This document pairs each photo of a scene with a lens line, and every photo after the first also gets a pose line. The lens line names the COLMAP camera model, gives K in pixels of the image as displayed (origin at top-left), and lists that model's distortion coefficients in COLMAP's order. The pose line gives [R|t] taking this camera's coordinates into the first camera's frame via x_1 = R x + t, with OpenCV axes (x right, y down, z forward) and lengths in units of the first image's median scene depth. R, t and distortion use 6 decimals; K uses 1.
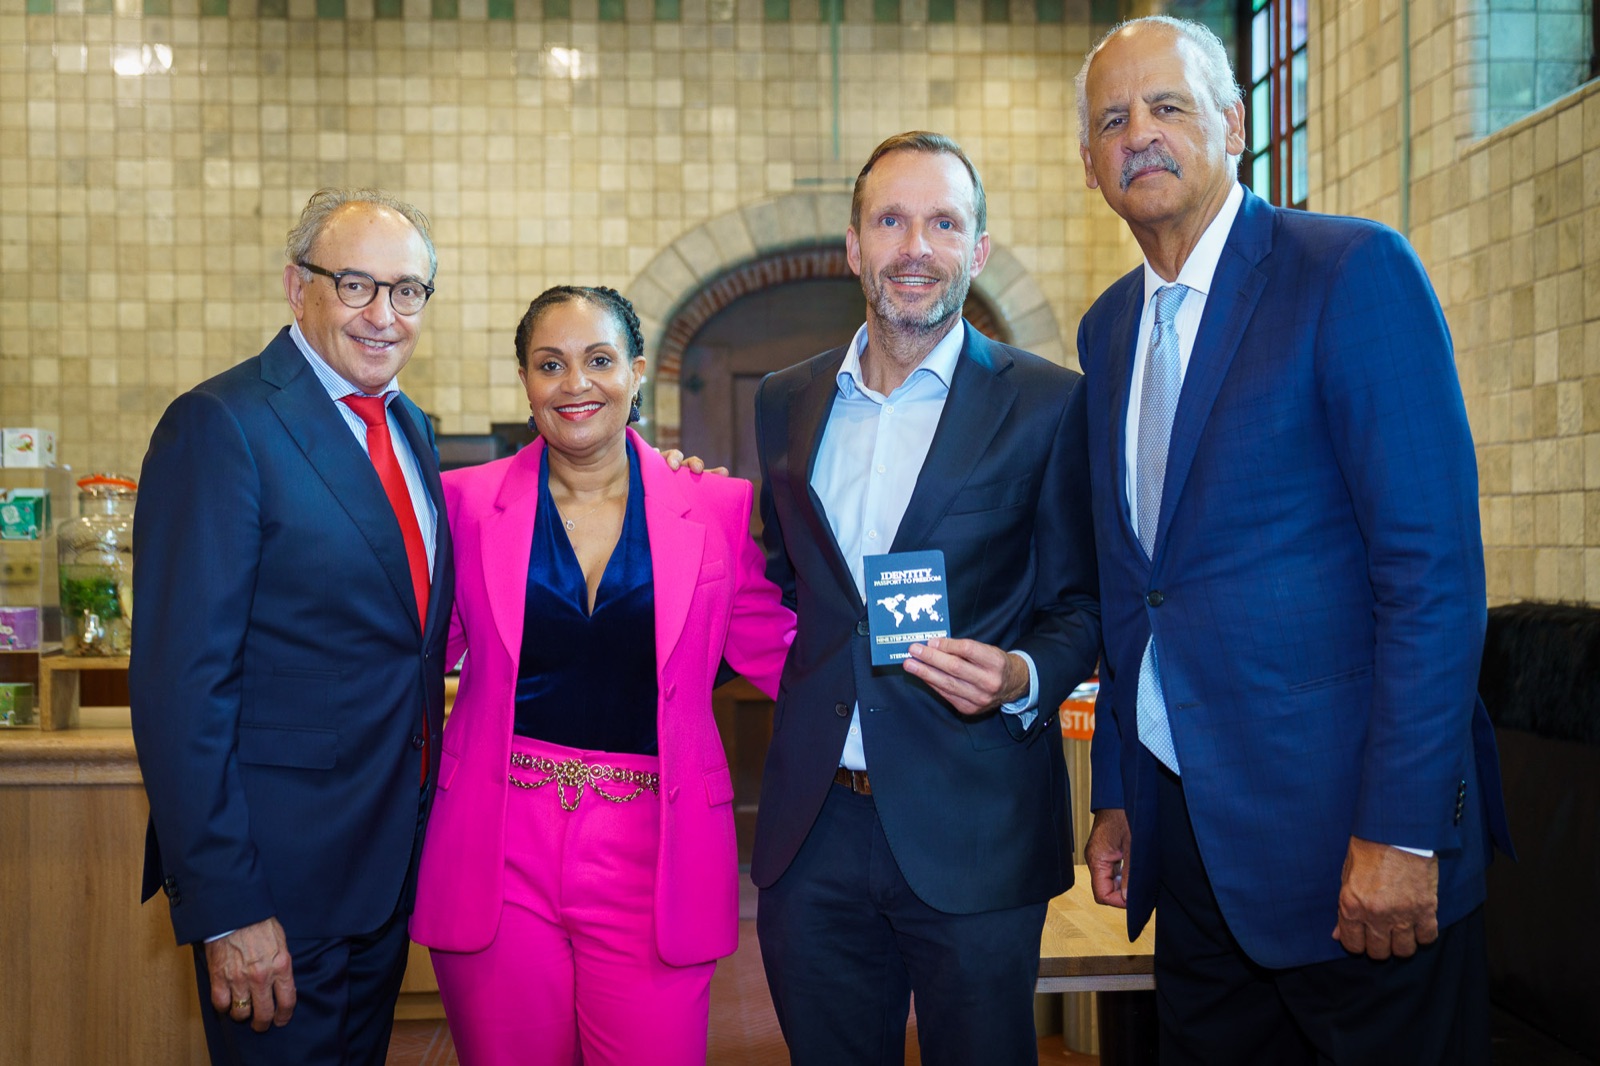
lens RADIAL K [[1920.9, 0, 800.0], [0, 1920.9, 533.0], [0, 0, 1]] dist [0.009725, 0.072237]
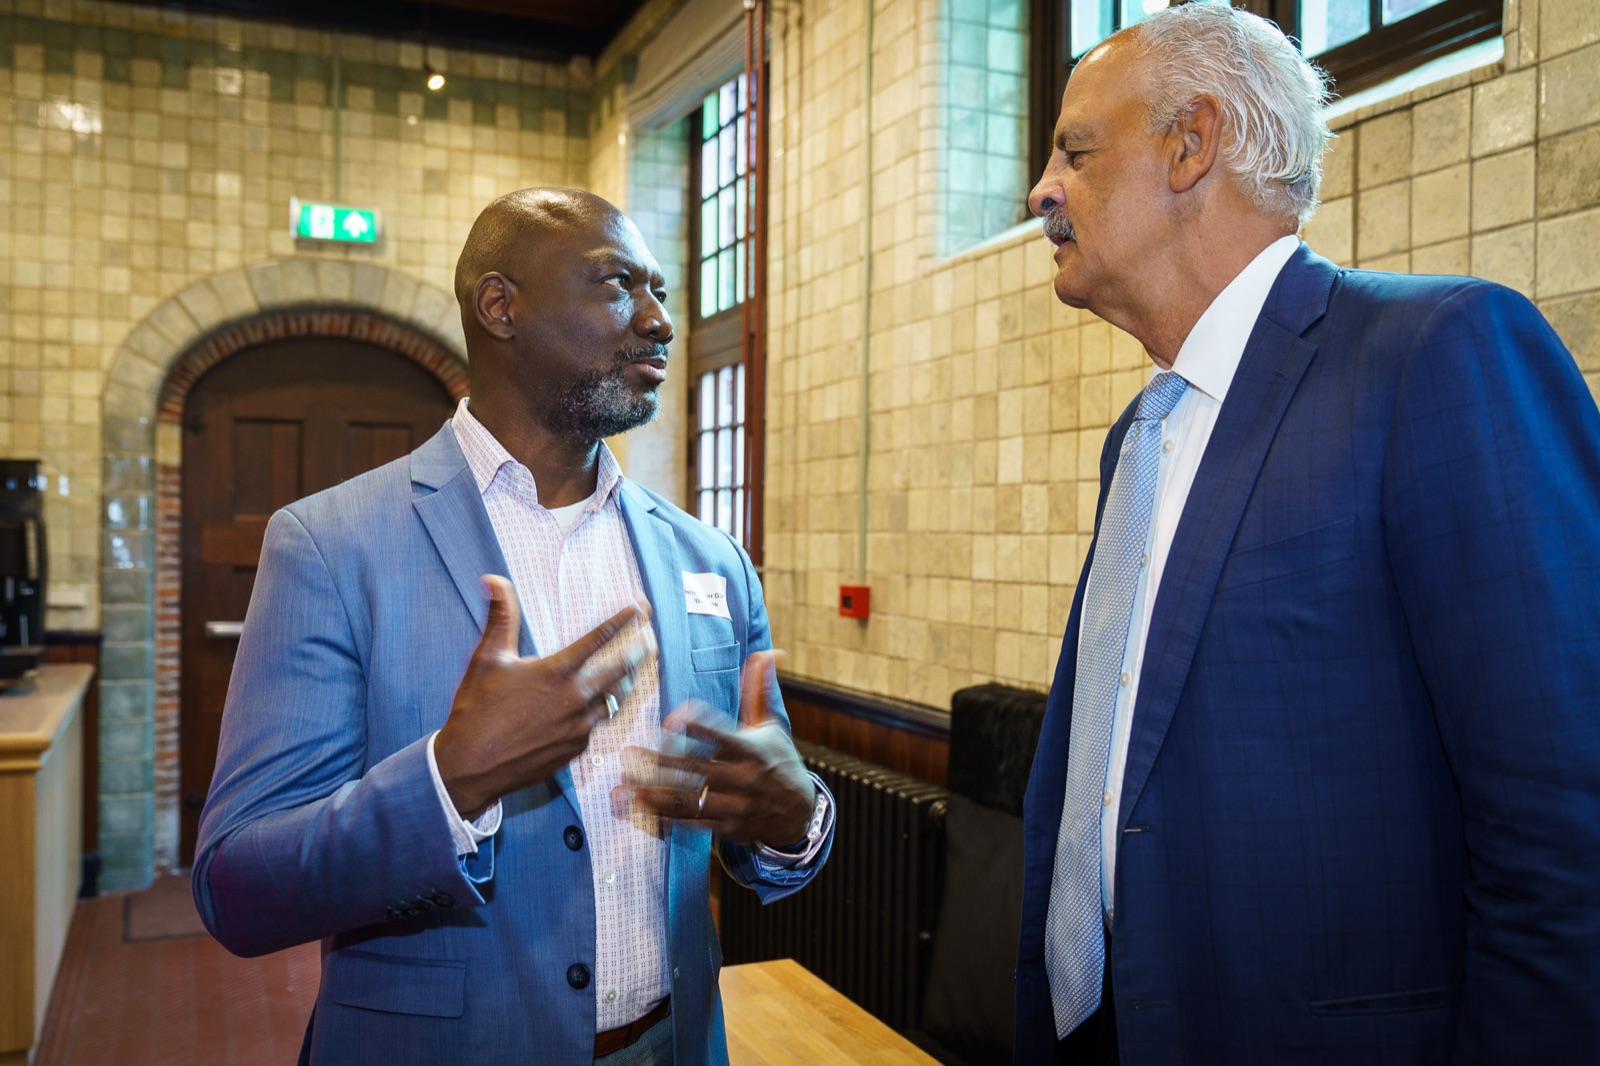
lens RADIAL K [[1433.6, 0, 799.4], [0, 1433.6, 553.6], [0, 0, 1]] dist [-0.003324, 0.009058]
pose [[0.943060, 0.016309, 0.332224, -0.001246], [-0.020656, 0.999741, 0.009556, -0.021575], [-0.331982, -0.015875, 0.943152, 0.130147]]
